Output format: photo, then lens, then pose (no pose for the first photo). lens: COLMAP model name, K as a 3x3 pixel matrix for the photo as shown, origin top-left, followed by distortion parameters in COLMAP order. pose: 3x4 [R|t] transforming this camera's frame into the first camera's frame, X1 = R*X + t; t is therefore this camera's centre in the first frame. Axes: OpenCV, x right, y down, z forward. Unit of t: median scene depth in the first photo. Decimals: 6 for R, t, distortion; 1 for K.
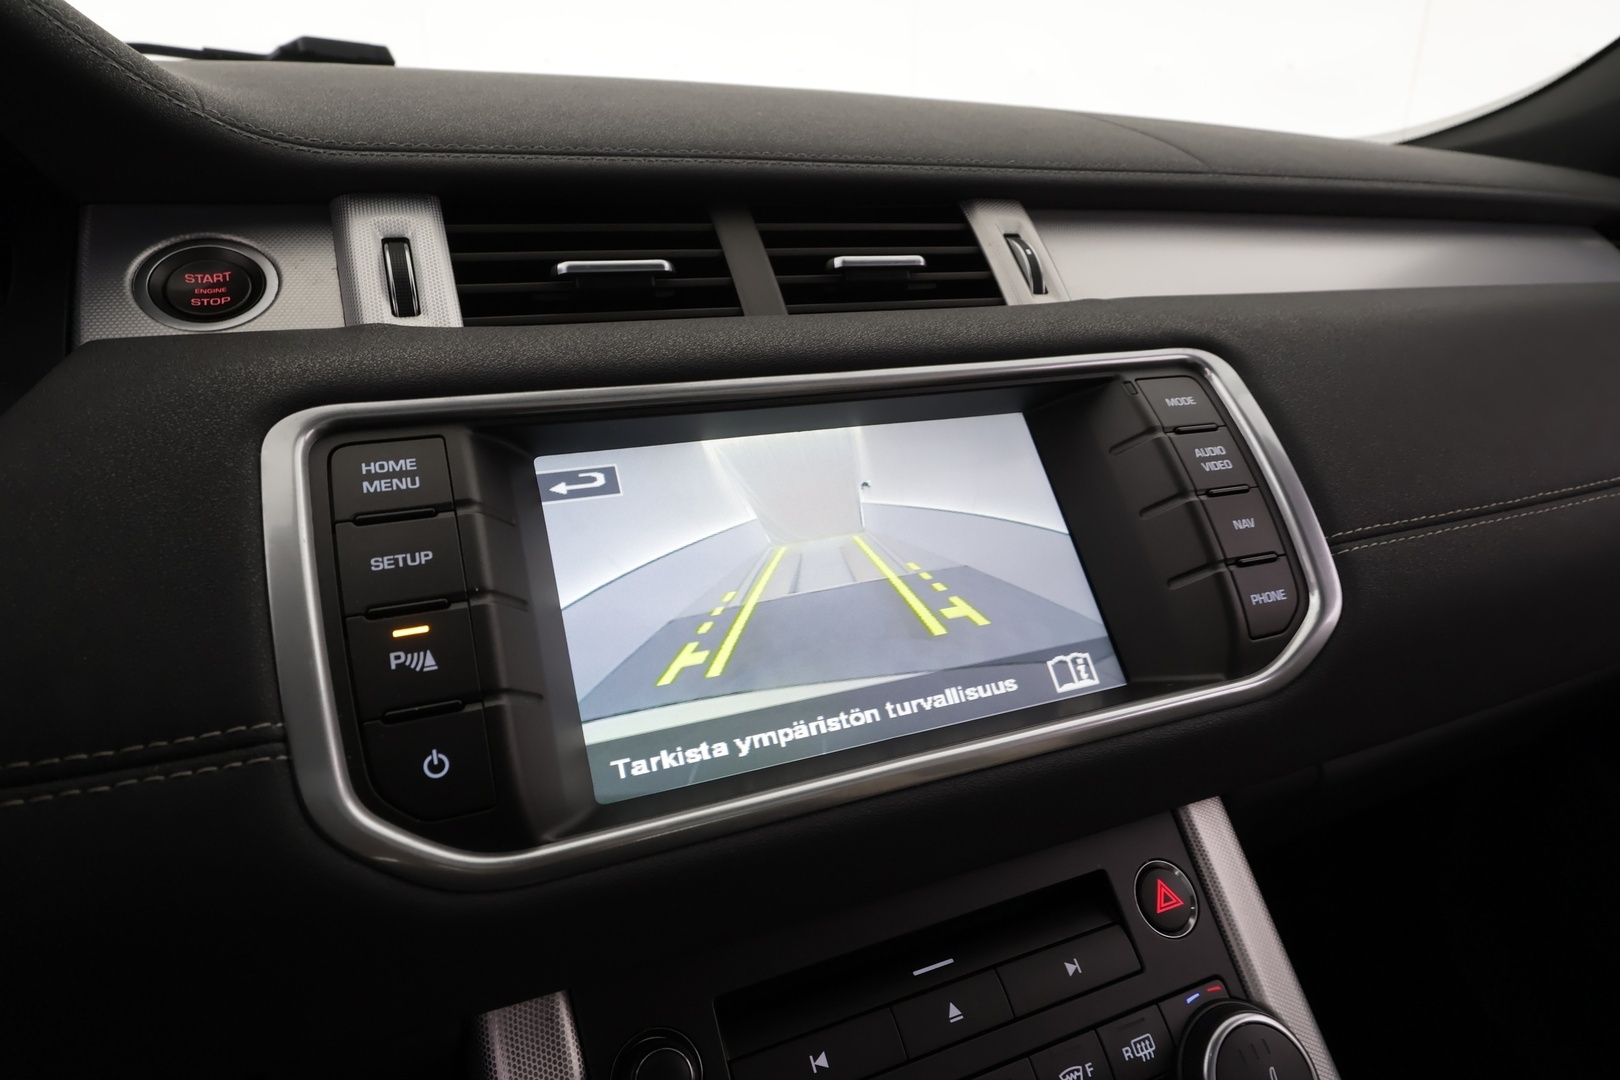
lens RADIAL K [[946.2, 0, 810.0], [0, 946.2, 540.0], [0, 0, 1]] dist [0.006159, -0.000496]
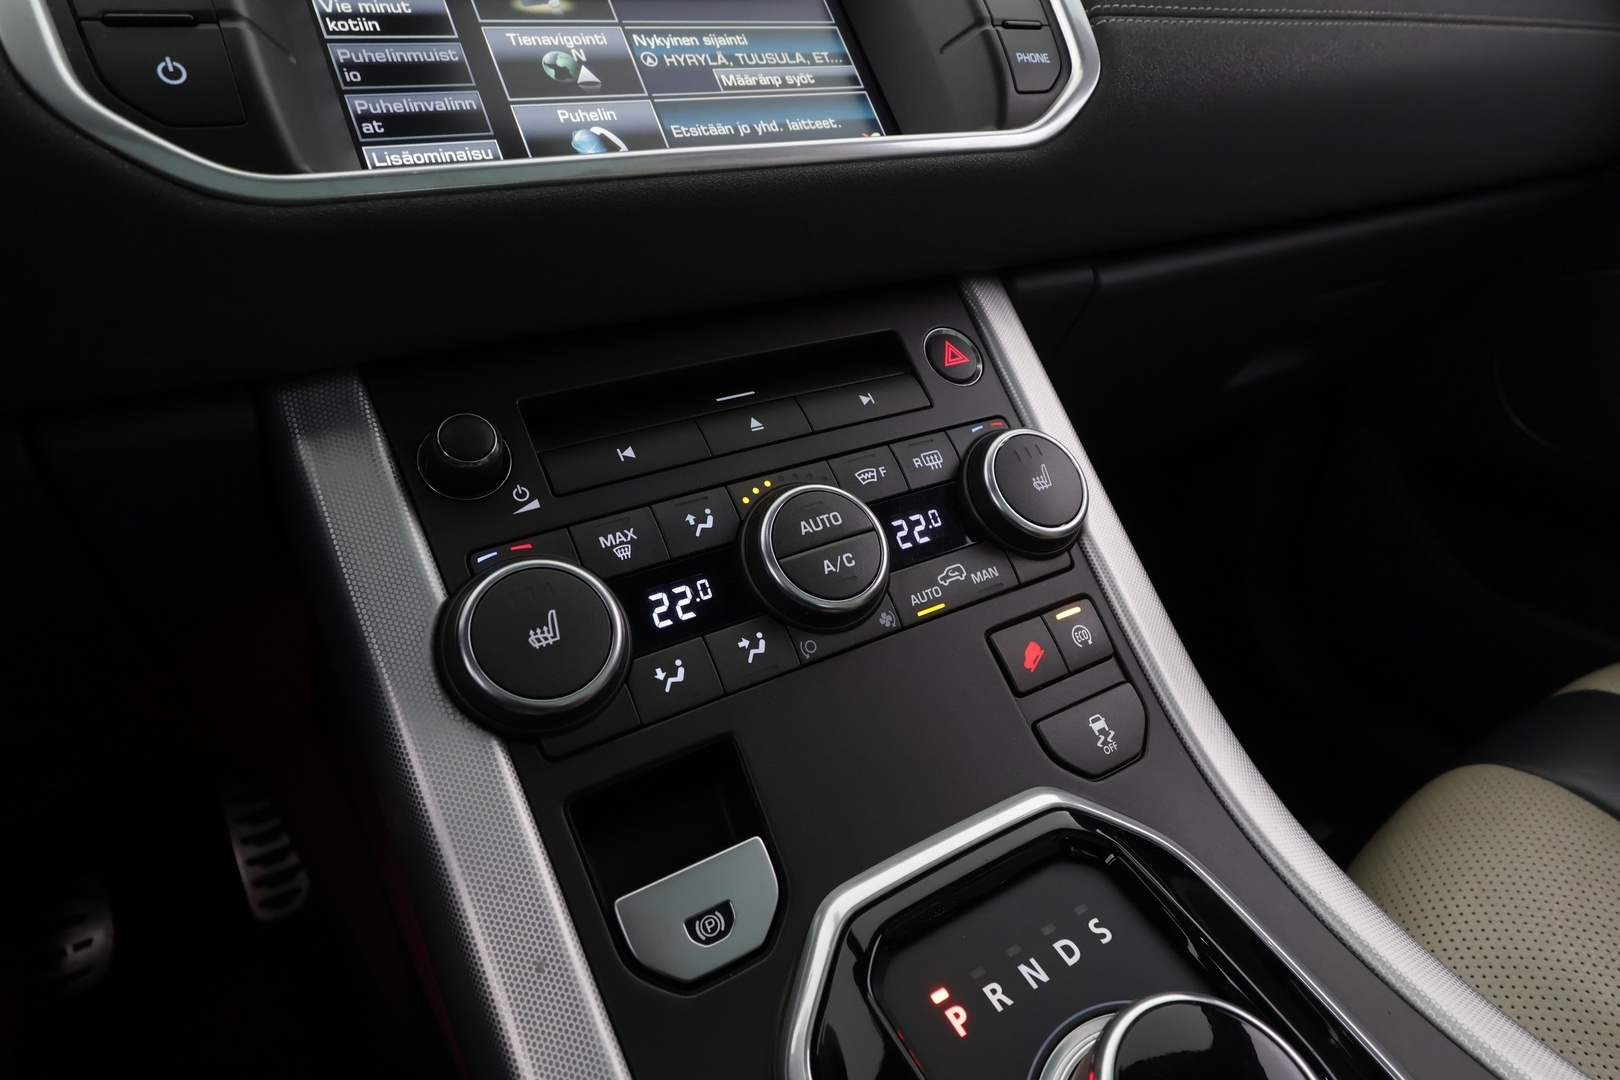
lens RADIAL K [[948.5, 0, 810.0], [0, 948.5, 540.0], [0, 0, 1]] dist [0.005934, 0.000548]
pose [[0.987824, -0.085309, 0.130100, 0.056454], [0.068658, 0.989459, 0.127504, 0.448069], [-0.139606, -0.117020, 0.983268, -0.069364]]
